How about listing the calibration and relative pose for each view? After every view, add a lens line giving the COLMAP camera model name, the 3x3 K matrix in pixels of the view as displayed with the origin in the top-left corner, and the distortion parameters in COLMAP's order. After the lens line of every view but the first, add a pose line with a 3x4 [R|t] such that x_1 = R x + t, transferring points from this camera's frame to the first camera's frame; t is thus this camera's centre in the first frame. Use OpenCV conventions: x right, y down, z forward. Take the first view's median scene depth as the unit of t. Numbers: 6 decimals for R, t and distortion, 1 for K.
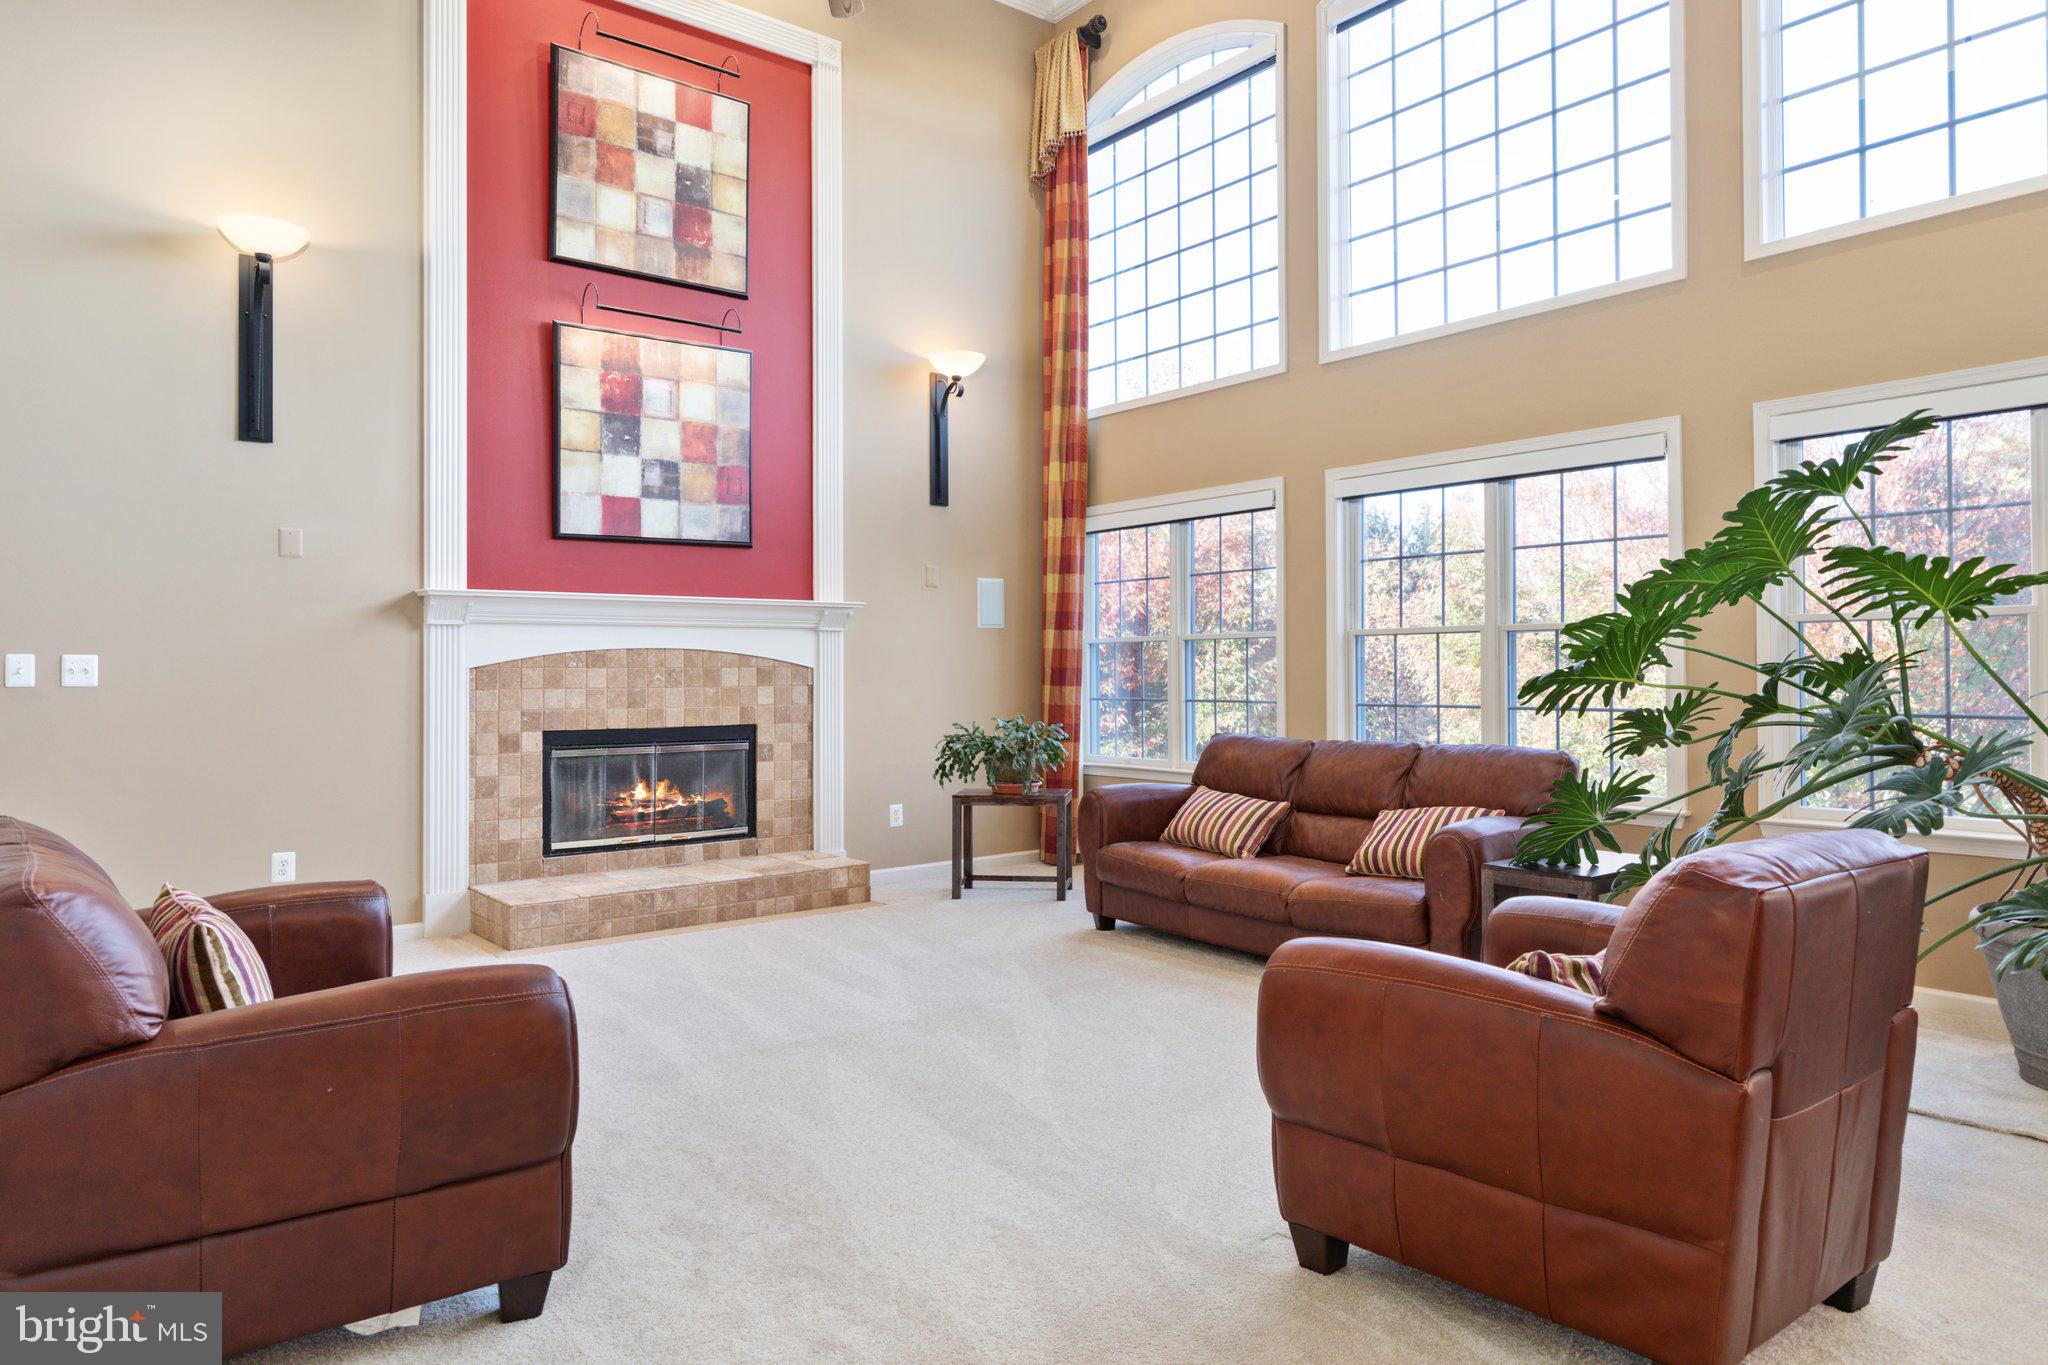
lens RADIAL K [[1306.8, 0, 1013.8], [0, 1306.8, 644.4], [0, 0, 1]] dist [0.020578, 0.001306]
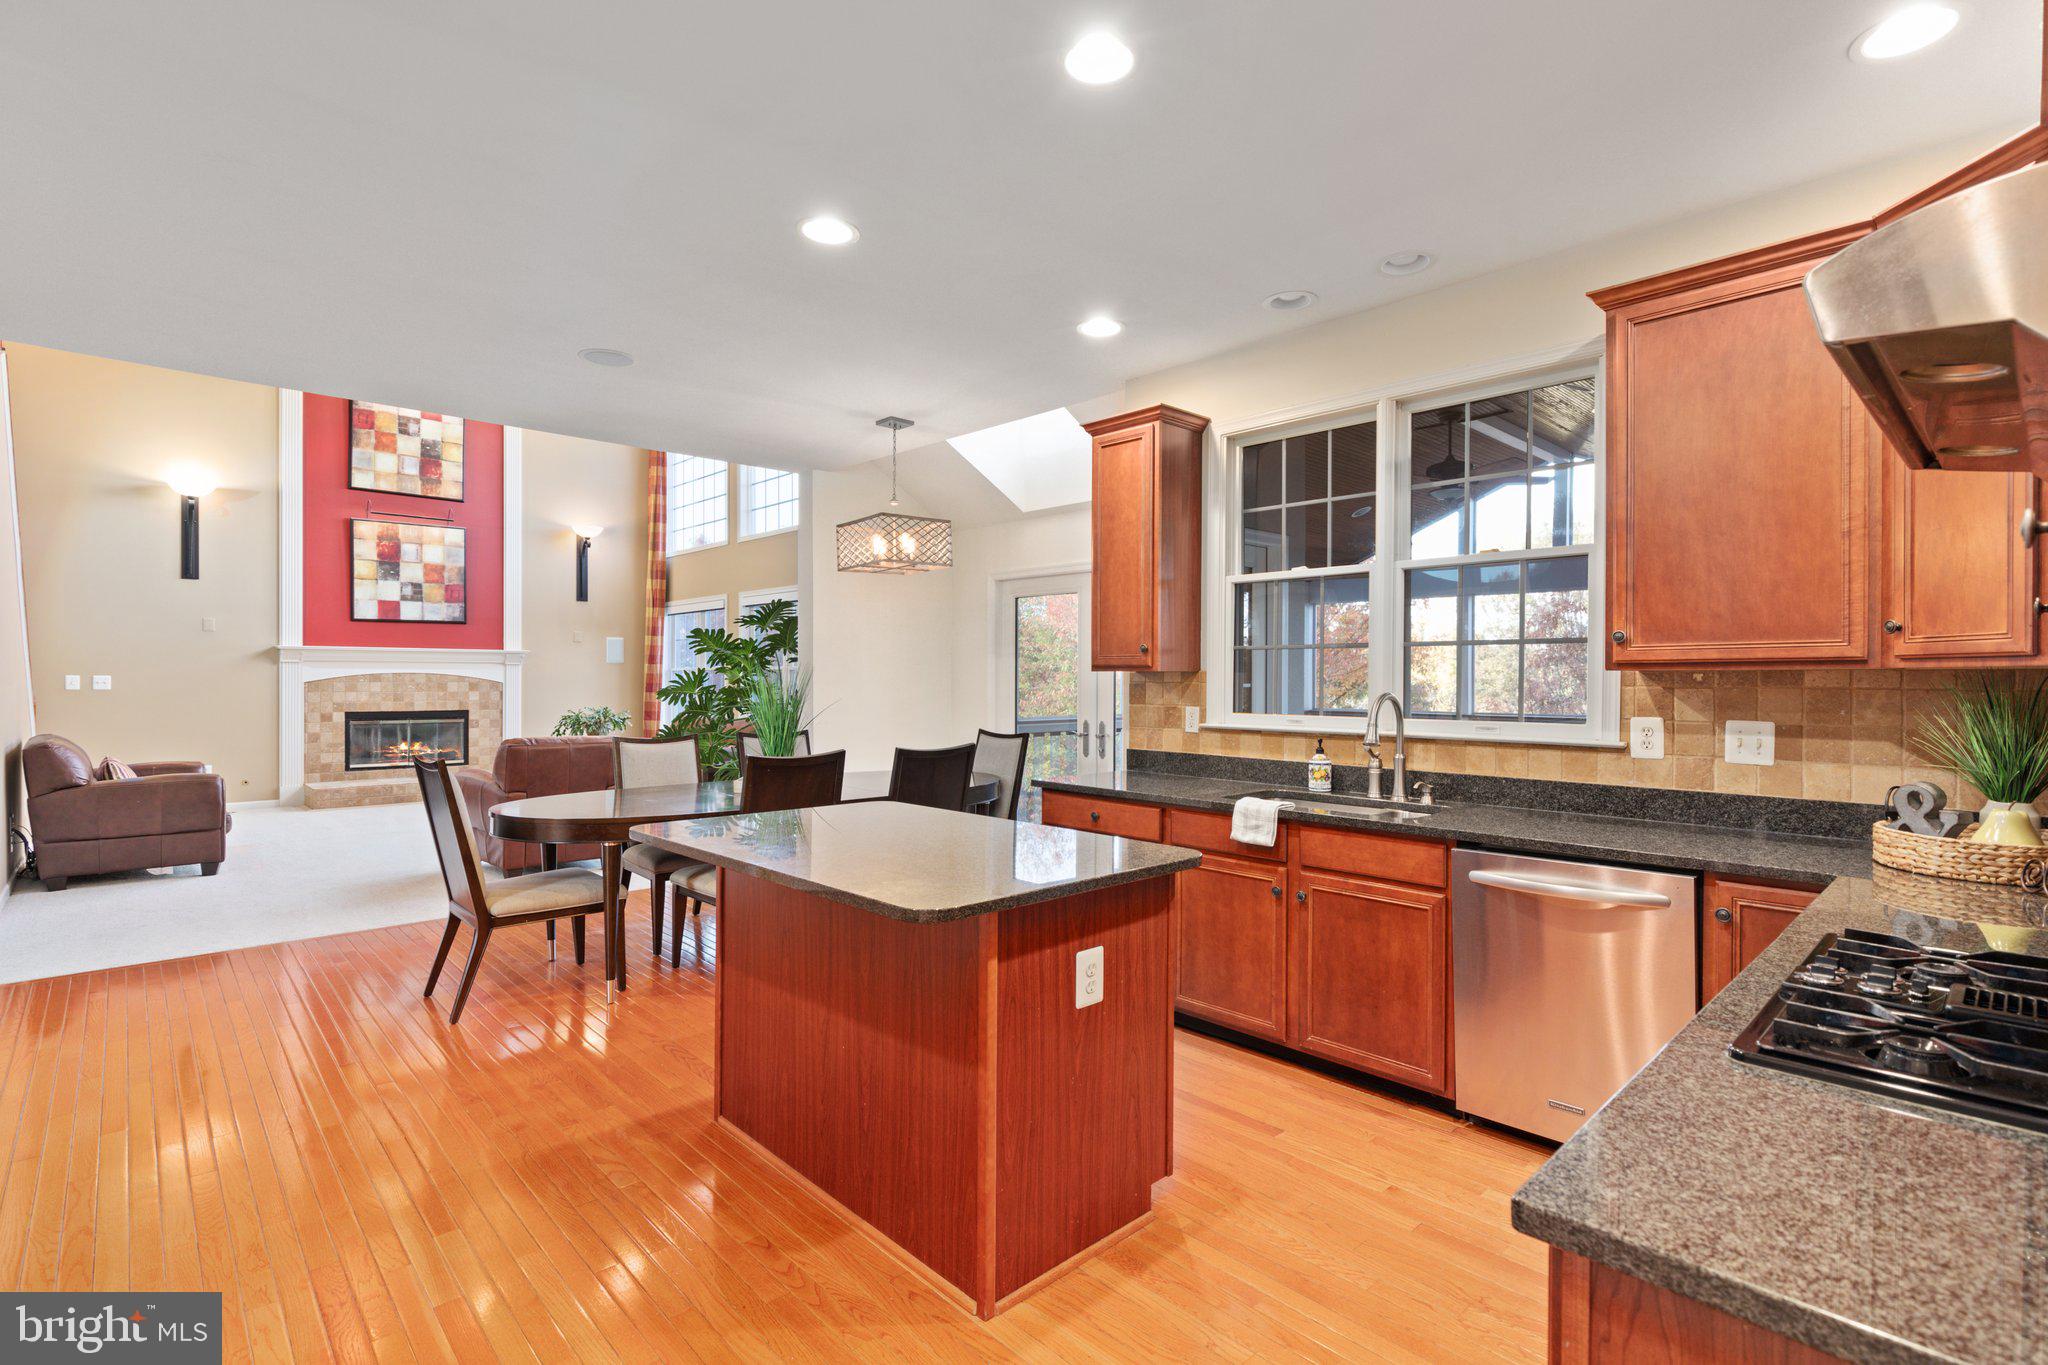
lens RADIAL K [[964.8, 0, 1014.0], [0, 964.8, 681.0], [0, 0, 1]] dist [0.000449, -0.000069]
pose [[0.995481, 0.007214, 0.094684, 0.546309], [-0.009145, 0.999759, 0.019979, -0.023946], [-0.094517, -0.020755, 0.995307, -0.627712]]
